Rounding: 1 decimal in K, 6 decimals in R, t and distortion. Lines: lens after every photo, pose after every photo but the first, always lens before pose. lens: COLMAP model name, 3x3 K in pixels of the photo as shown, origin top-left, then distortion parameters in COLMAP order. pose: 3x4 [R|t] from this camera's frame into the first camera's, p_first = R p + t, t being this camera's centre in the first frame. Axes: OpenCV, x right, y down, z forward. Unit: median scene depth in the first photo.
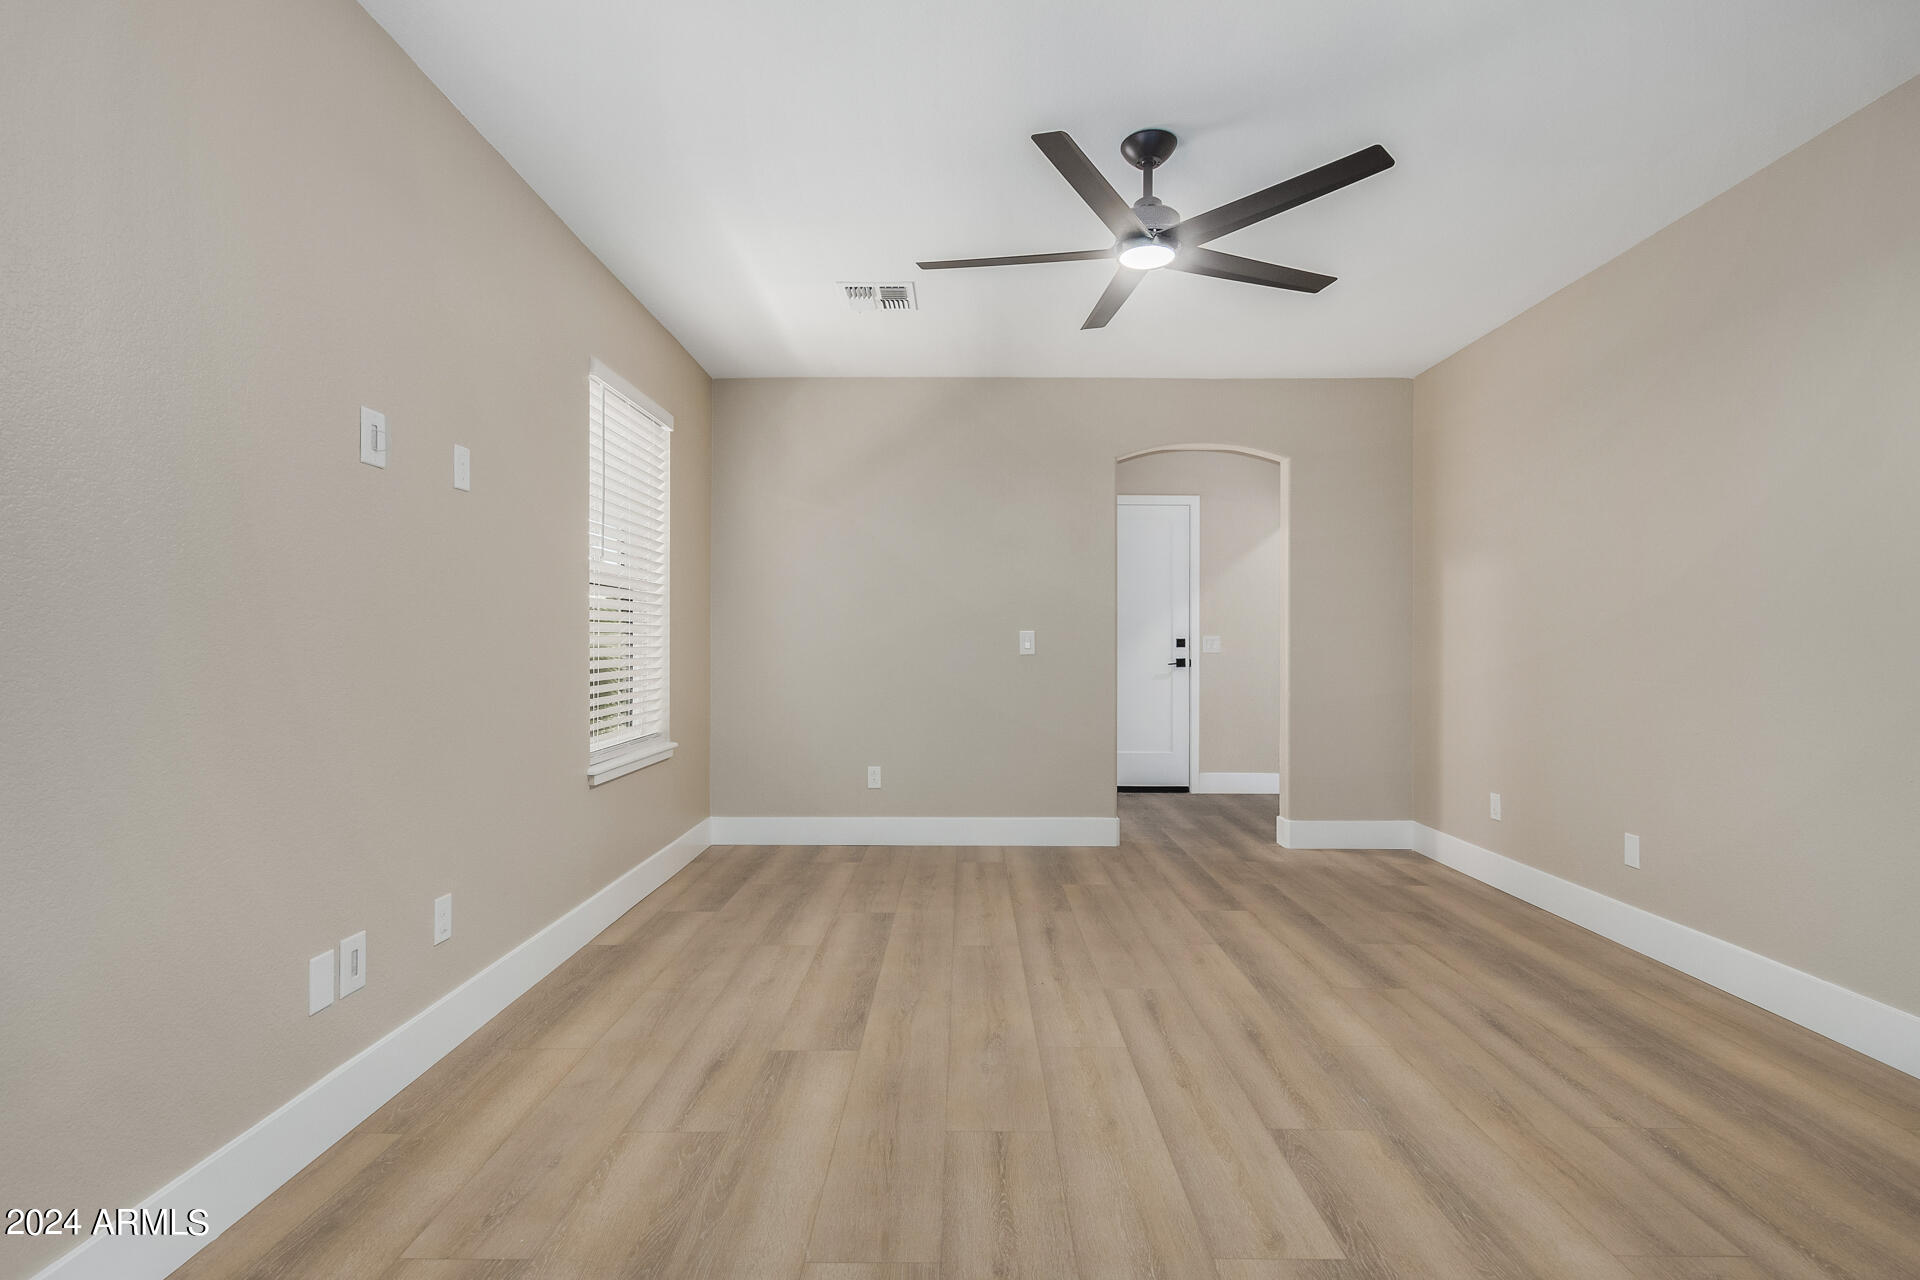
lens RADIAL K [[933.9, 0, 945.1], [0, 933.9, 642.4], [0, 0, 1]] dist [0.010818, -0.000553]
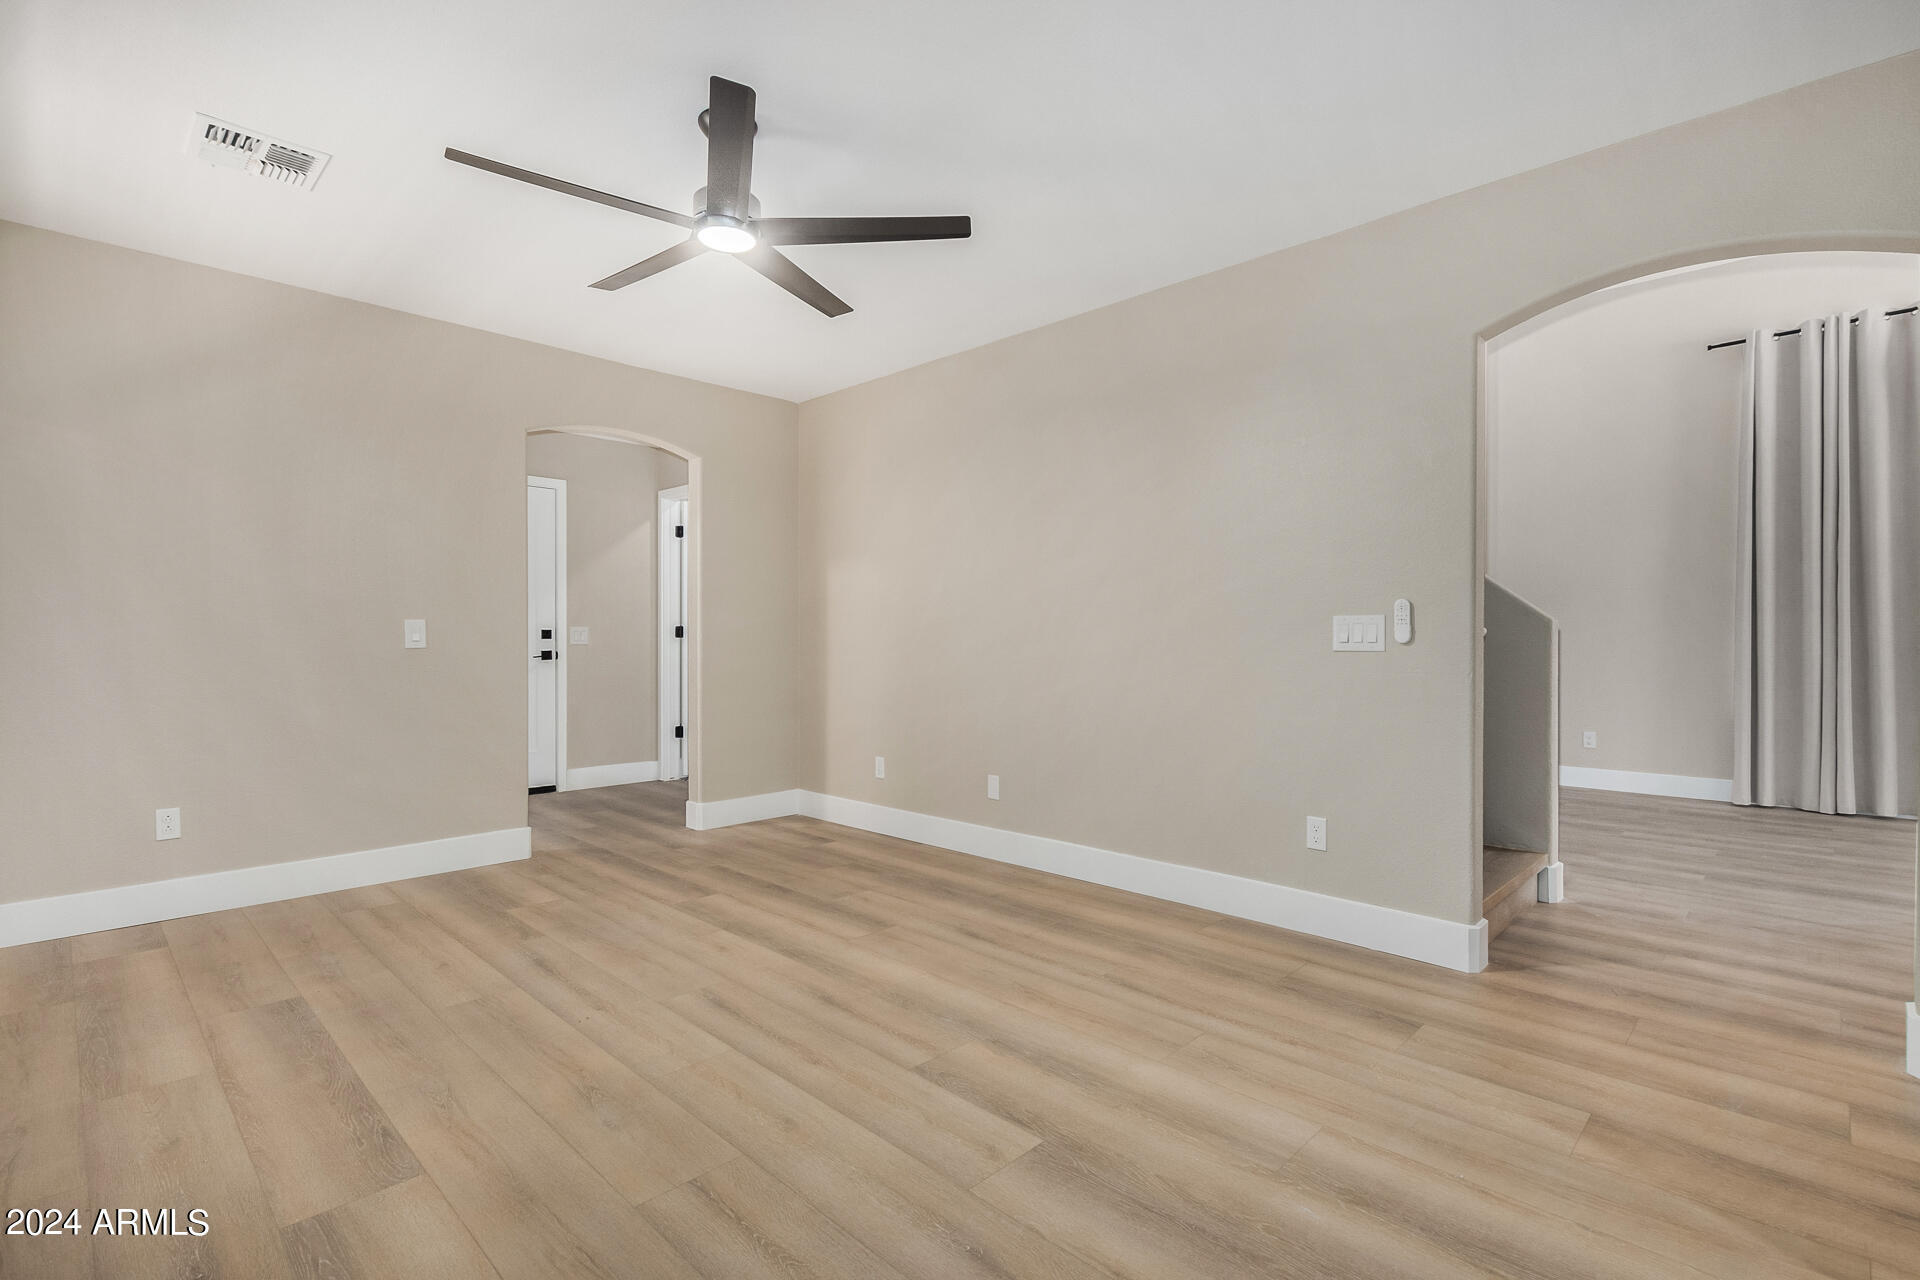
lens RADIAL K [[898.3, 0, 969.4], [0, 898.3, 642.0], [0, 0, 1]] dist [0.012072, -0.000631]
pose [[0.685137, -0.004882, 0.728398, -0.253032], [-0.001615, 0.999965, 0.008222, 0.000510], [-0.728412, -0.006810, 0.685105, 0.143165]]
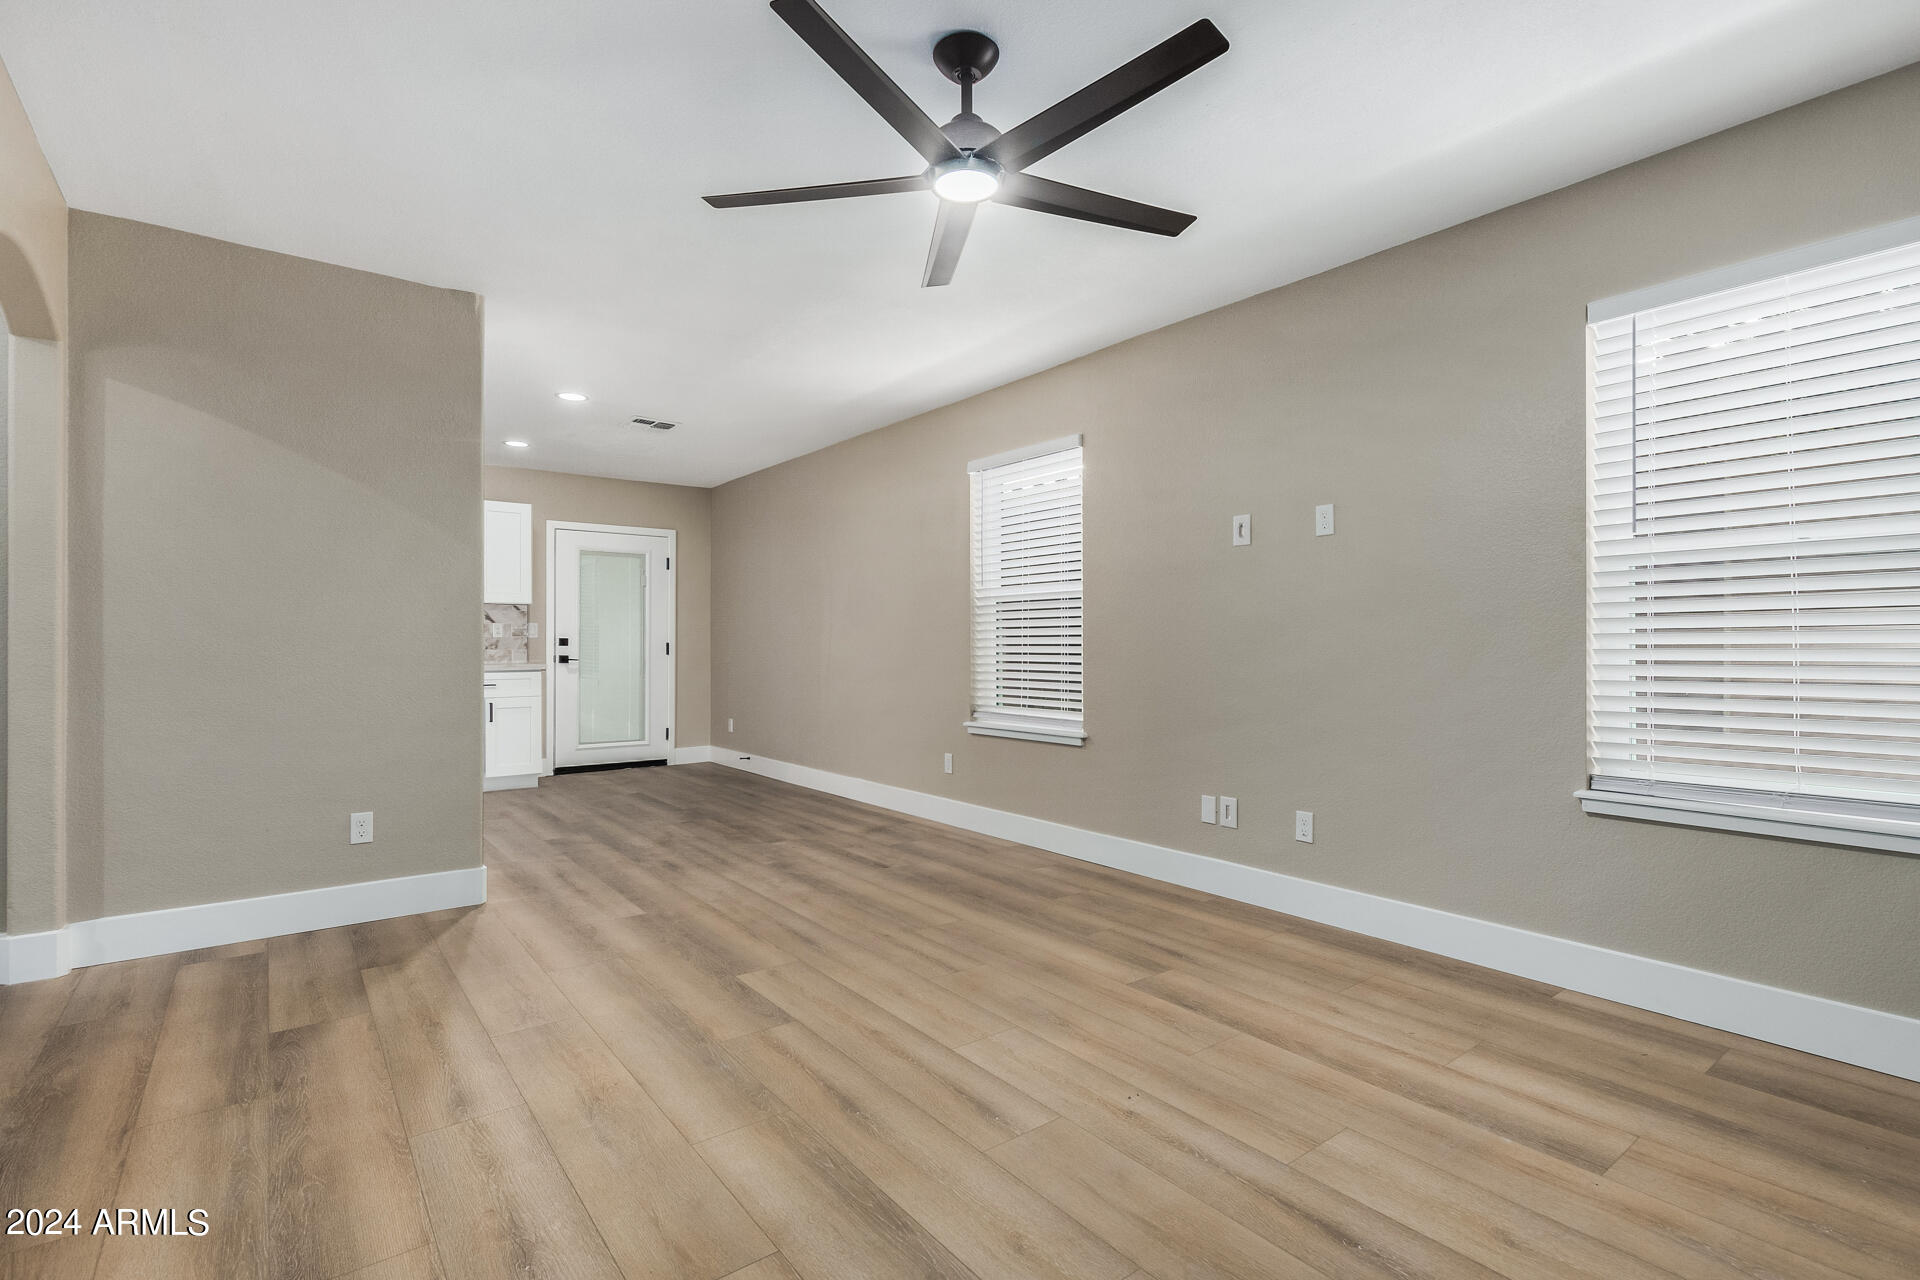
lens RADIAL K [[898.3, 0, 969.4], [0, 898.3, 642.0], [0, 0, 1]] dist [0.012072, -0.000631]
pose [[-0.775373, -0.003374, -0.631495, 0.619108], [0.000237, 0.999984, -0.005633, 0.004894], [0.631504, -0.004518, -0.775359, 1.386948]]
